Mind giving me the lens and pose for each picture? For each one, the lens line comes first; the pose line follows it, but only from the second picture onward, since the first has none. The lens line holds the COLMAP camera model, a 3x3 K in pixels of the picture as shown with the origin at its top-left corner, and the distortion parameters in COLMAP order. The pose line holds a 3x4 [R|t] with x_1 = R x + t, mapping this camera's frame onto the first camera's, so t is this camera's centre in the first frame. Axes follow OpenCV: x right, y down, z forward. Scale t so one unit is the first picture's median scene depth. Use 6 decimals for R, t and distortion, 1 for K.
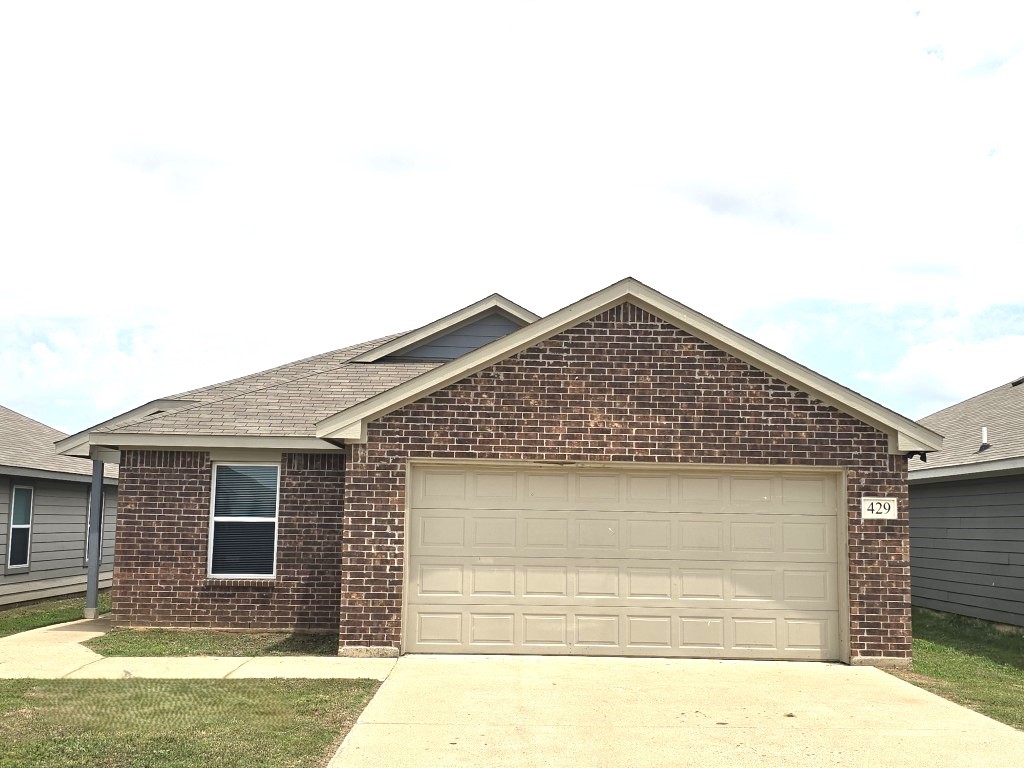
lens RADIAL K [[1158.2, 0, 518.1], [0, 1158.2, 406.1], [0, 0, 1]] dist [0.257591, -0.906798]
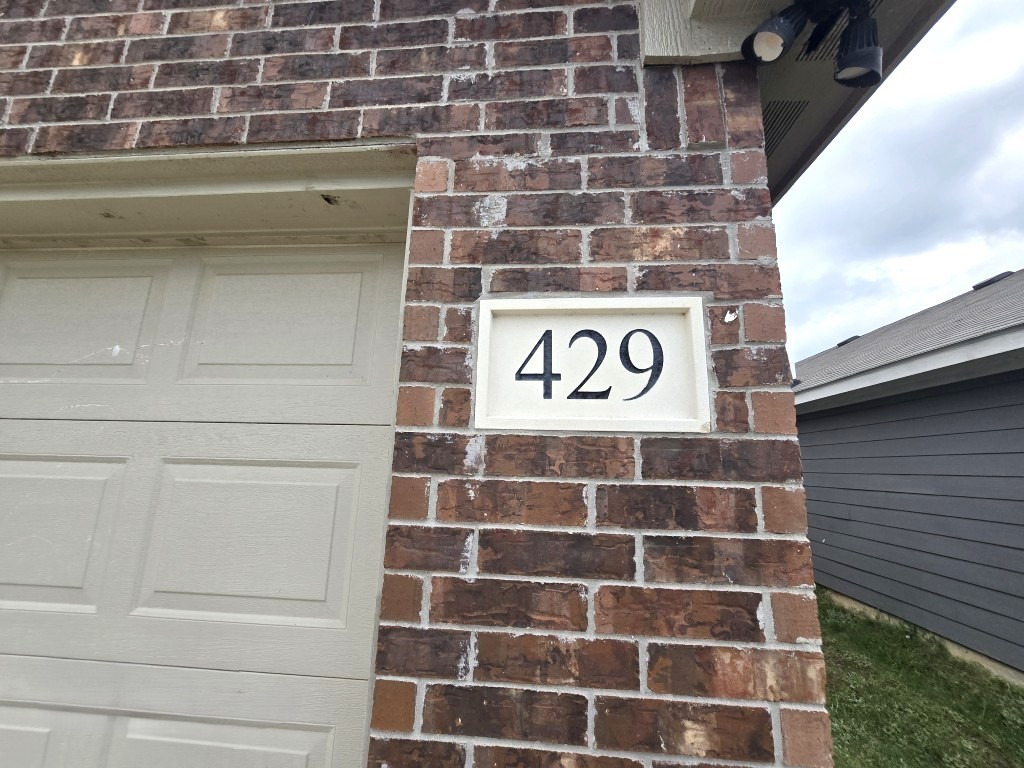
lens RADIAL K [[422.7, 0, 514.5], [0, 422.7, 377.2], [0, 0, 1]] dist [-0.001408, -0.000046]
pose [[0.995642, -0.012282, -0.092444, 0.300760], [0.002158, 0.994059, -0.108823, 0.094027], [0.093232, 0.108150, 0.989753, 0.940885]]
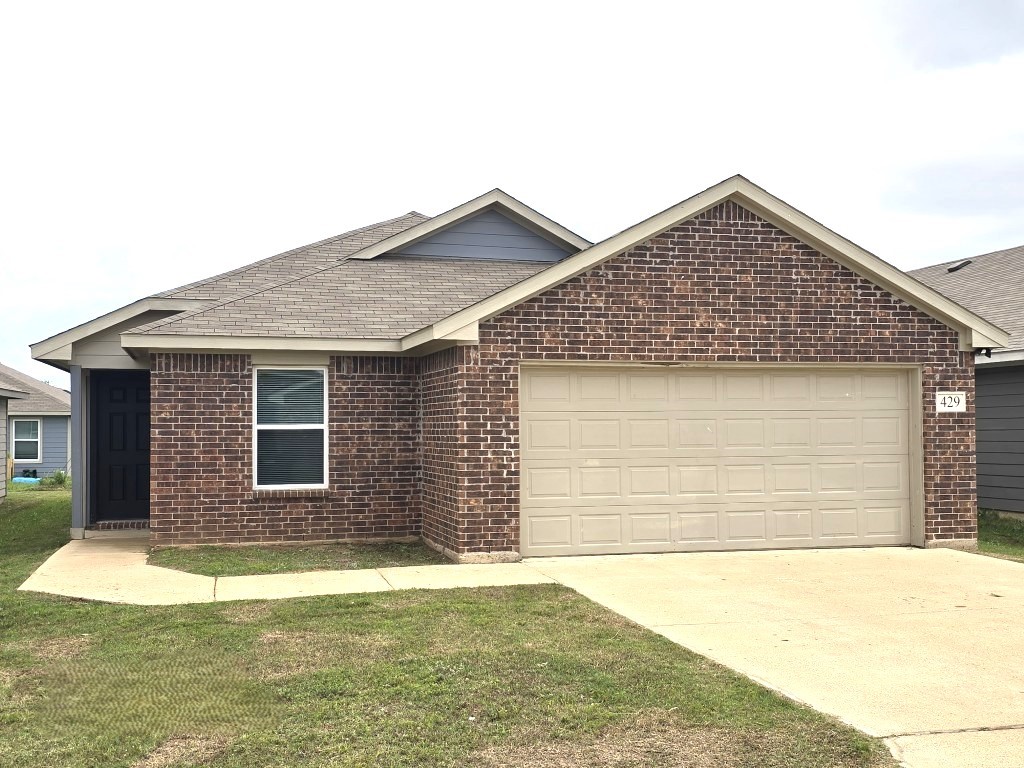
lens RADIAL K [[1158.2, 0, 518.1], [0, 1158.2, 406.1], [0, 0, 1]] dist [0.257591, -0.906798]
pose [[0.969532, -0.018279, 0.244283, -0.331590], [-0.001919, 0.996615, 0.082188, 0.003650], [-0.244959, -0.080153, 0.966215, 0.065141]]
